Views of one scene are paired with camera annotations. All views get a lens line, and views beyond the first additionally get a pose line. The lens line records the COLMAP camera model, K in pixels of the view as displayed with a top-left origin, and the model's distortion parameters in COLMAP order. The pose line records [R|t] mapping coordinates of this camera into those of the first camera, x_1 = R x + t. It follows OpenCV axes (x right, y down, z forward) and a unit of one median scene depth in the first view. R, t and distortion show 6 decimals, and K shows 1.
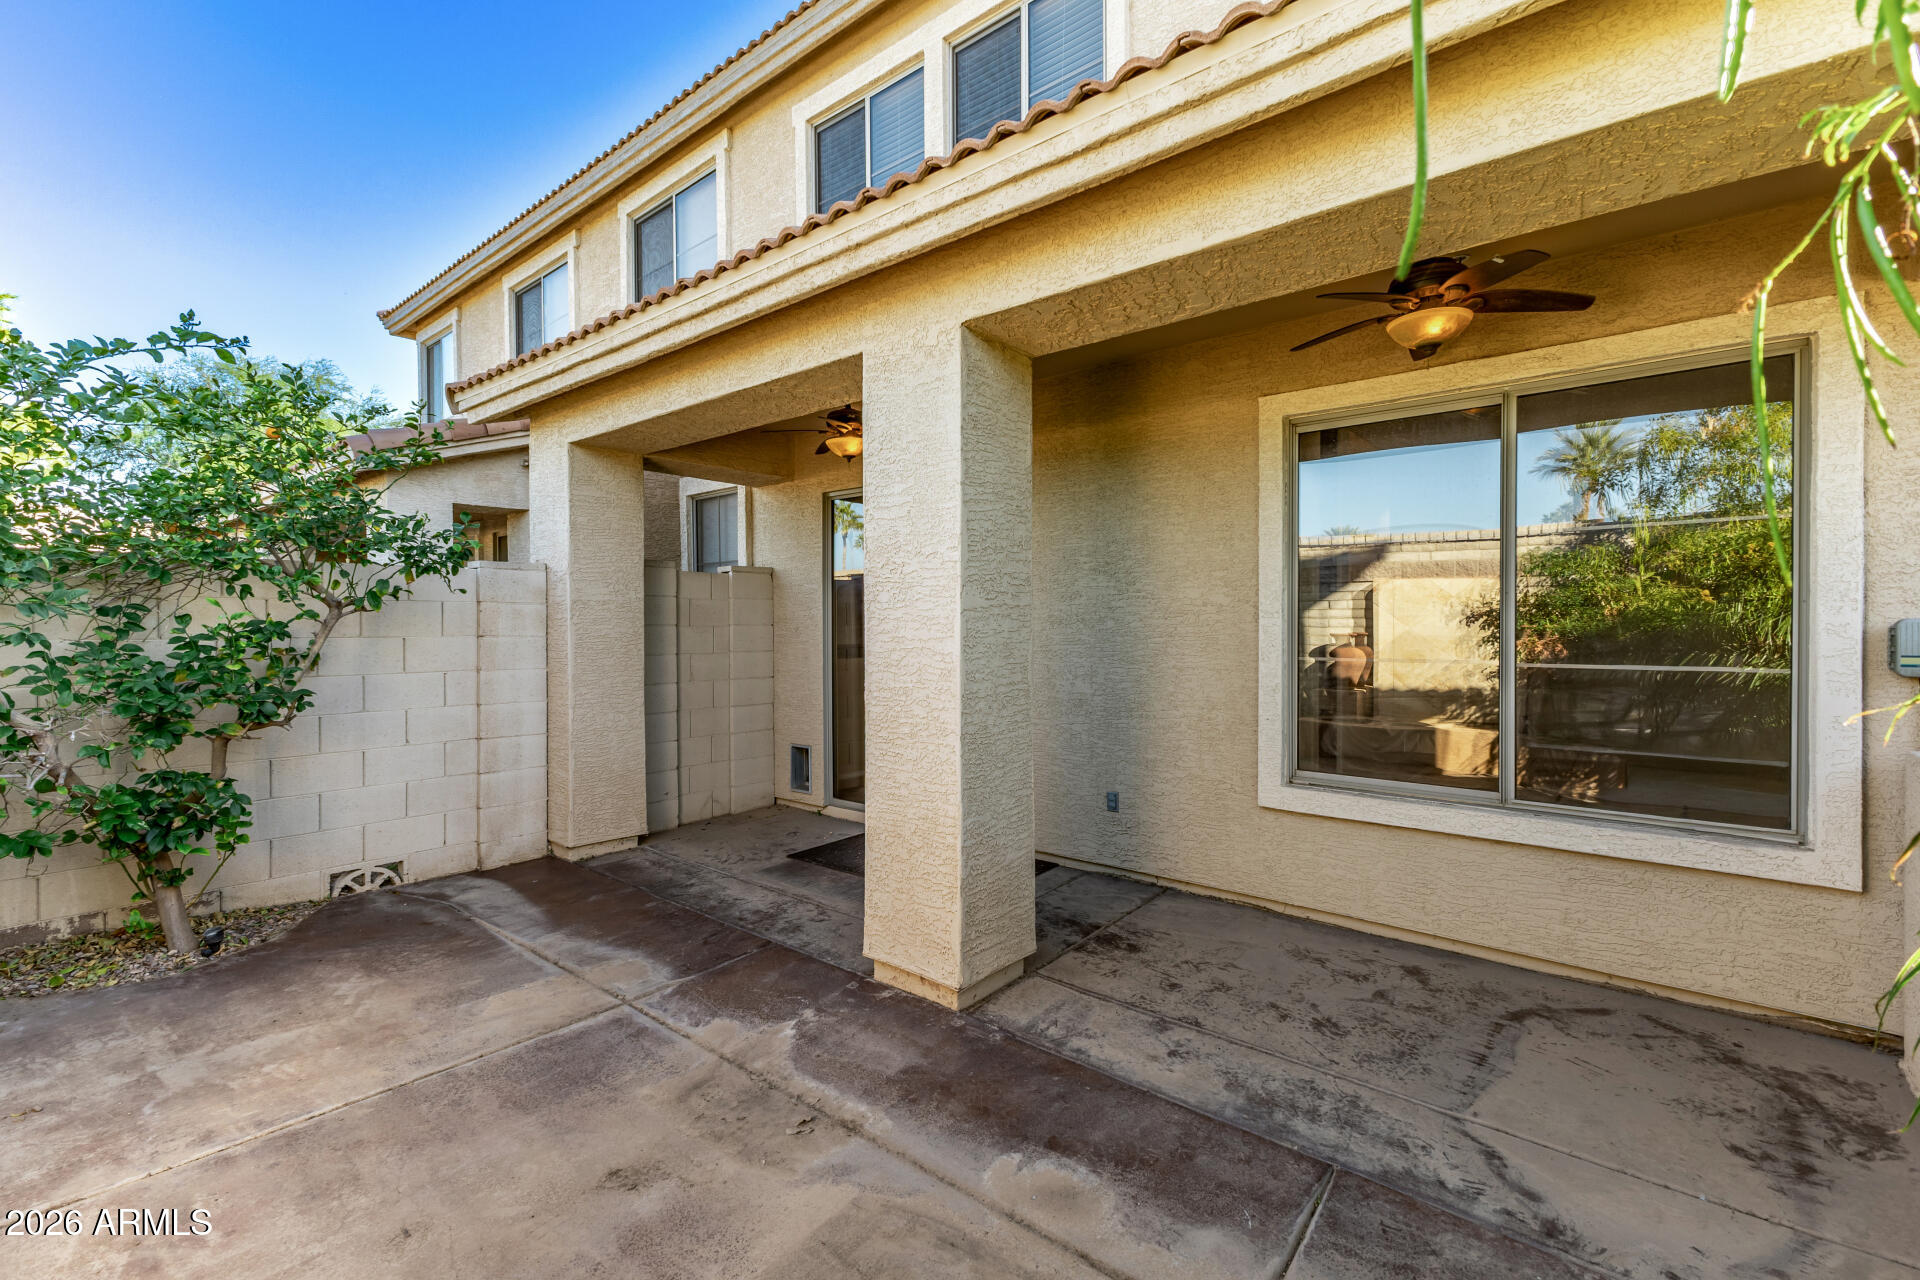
lens RADIAL K [[847.3, 0, 967.0], [0, 847.3, 628.9], [0, 0, 1]] dist [0.009602, -0.000071]
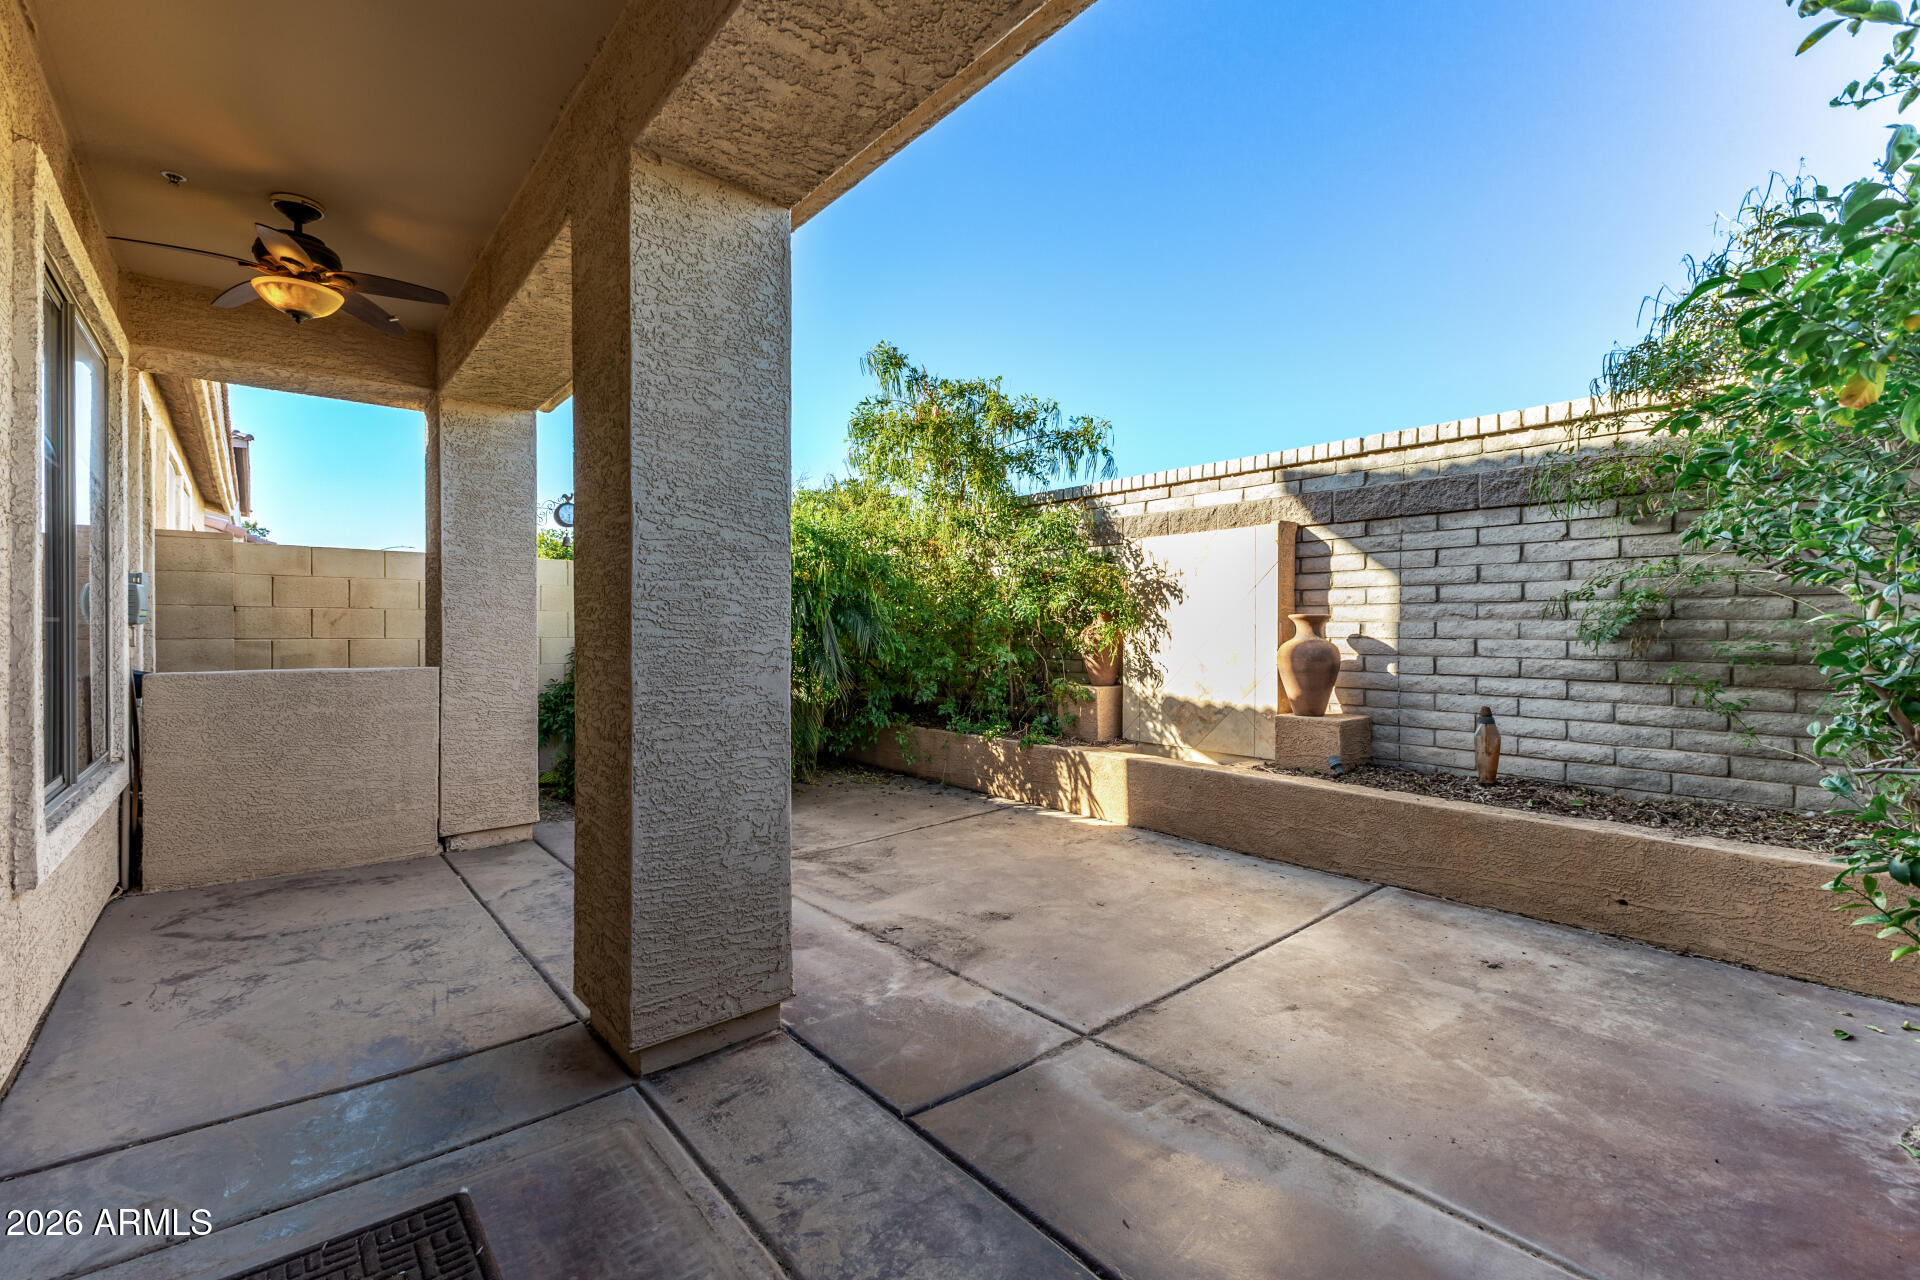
lens RADIAL K [[847.3, 0, 967.0], [0, 847.3, 628.9], [0, 0, 1]] dist [0.009602, -0.000071]
pose [[-0.985307, 0.002797, 0.170769, -0.451685], [0.003865, 0.999975, 0.005924, 0.053435], [-0.170748, 0.006497, -0.985293, 1.910074]]
